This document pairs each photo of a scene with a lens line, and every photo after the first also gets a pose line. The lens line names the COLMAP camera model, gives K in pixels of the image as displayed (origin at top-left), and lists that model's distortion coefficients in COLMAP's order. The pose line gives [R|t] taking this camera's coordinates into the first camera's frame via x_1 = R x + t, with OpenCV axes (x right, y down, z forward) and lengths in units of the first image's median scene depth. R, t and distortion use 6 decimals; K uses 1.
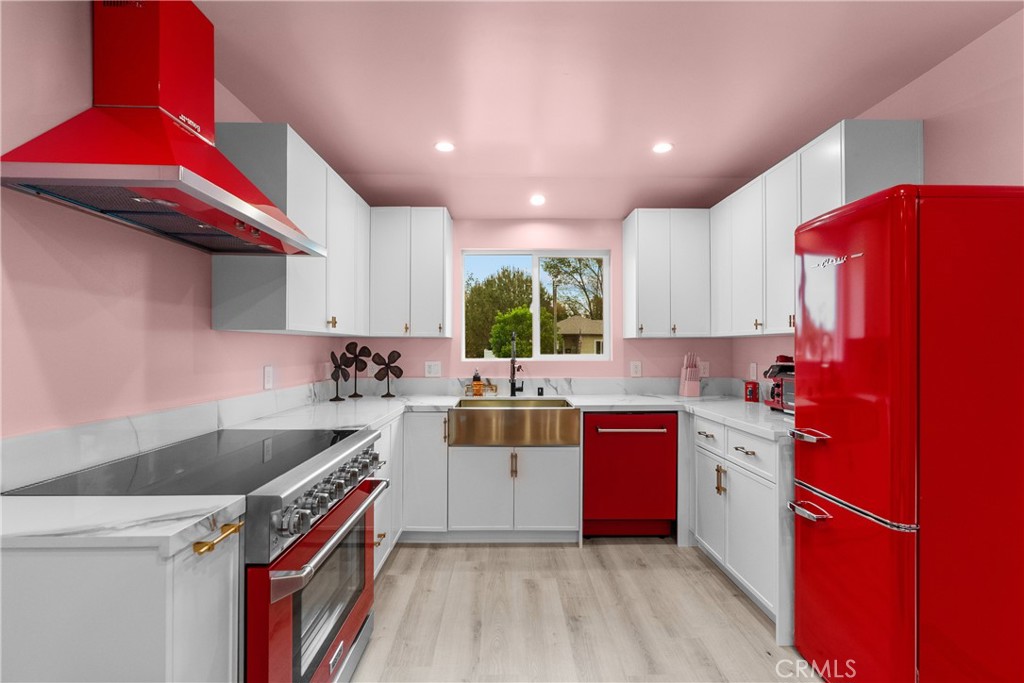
lens RADIAL K [[465.0, 0, 512.2], [0, 465.0, 345.7], [0, 0, 1]] dist [-0.007881, 0.001036]
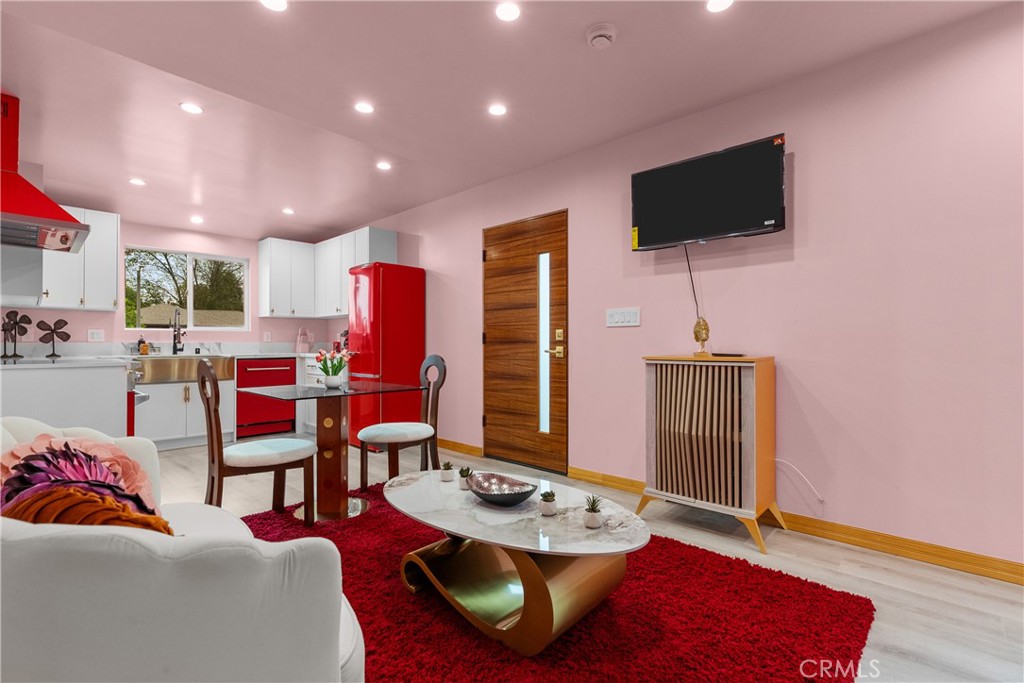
lens RADIAL K [[465.0, 0, 514.5], [0, 465.0, 340.9], [0, 0, 1]] dist [-0.007881, 0.001036]
pose [[0.695638, 0.001888, 0.718390, -0.314646], [-0.000870, 0.999998, -0.001786, 0.074123], [-0.718392, 0.000618, 0.695638, -0.778300]]
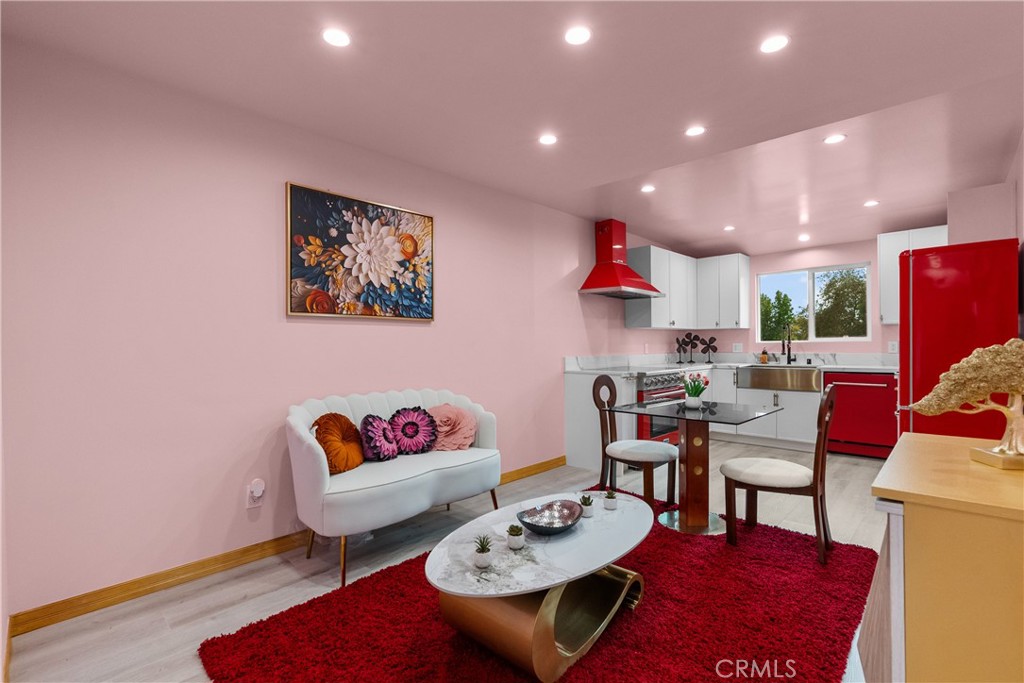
lens RADIAL K [[465.0, 0, 519.9], [0, 465.0, 346.2], [0, 0, 1]] dist [-0.007881, 0.001036]
pose [[0.719131, -0.005998, -0.694849, 0.475165], [0.013714, 0.999890, 0.005562, 0.027875], [0.694740, -0.013528, 0.719134, -0.828929]]
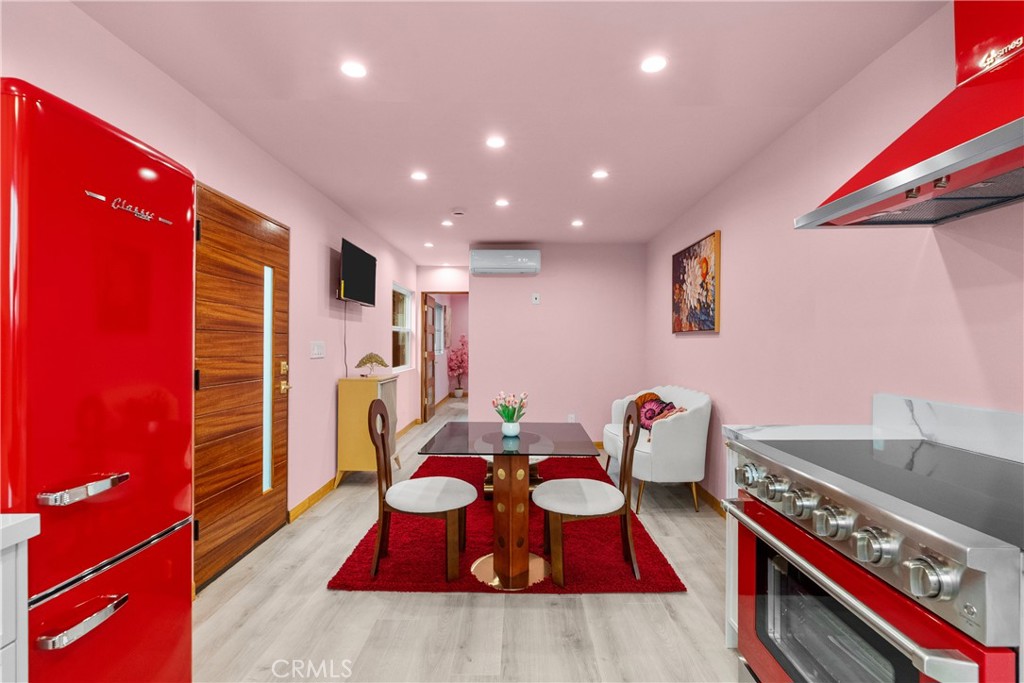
lens RADIAL K [[465.0, 0, 512.9], [0, 465.0, 344.0], [0, 0, 1]] dist [-0.007881, 0.001036]
pose [[-0.999302, -0.004107, 0.037128, 0.044683], [-0.004340, 0.999971, -0.006185, 0.011403], [-0.037102, -0.006341, -0.999291, 0.861052]]
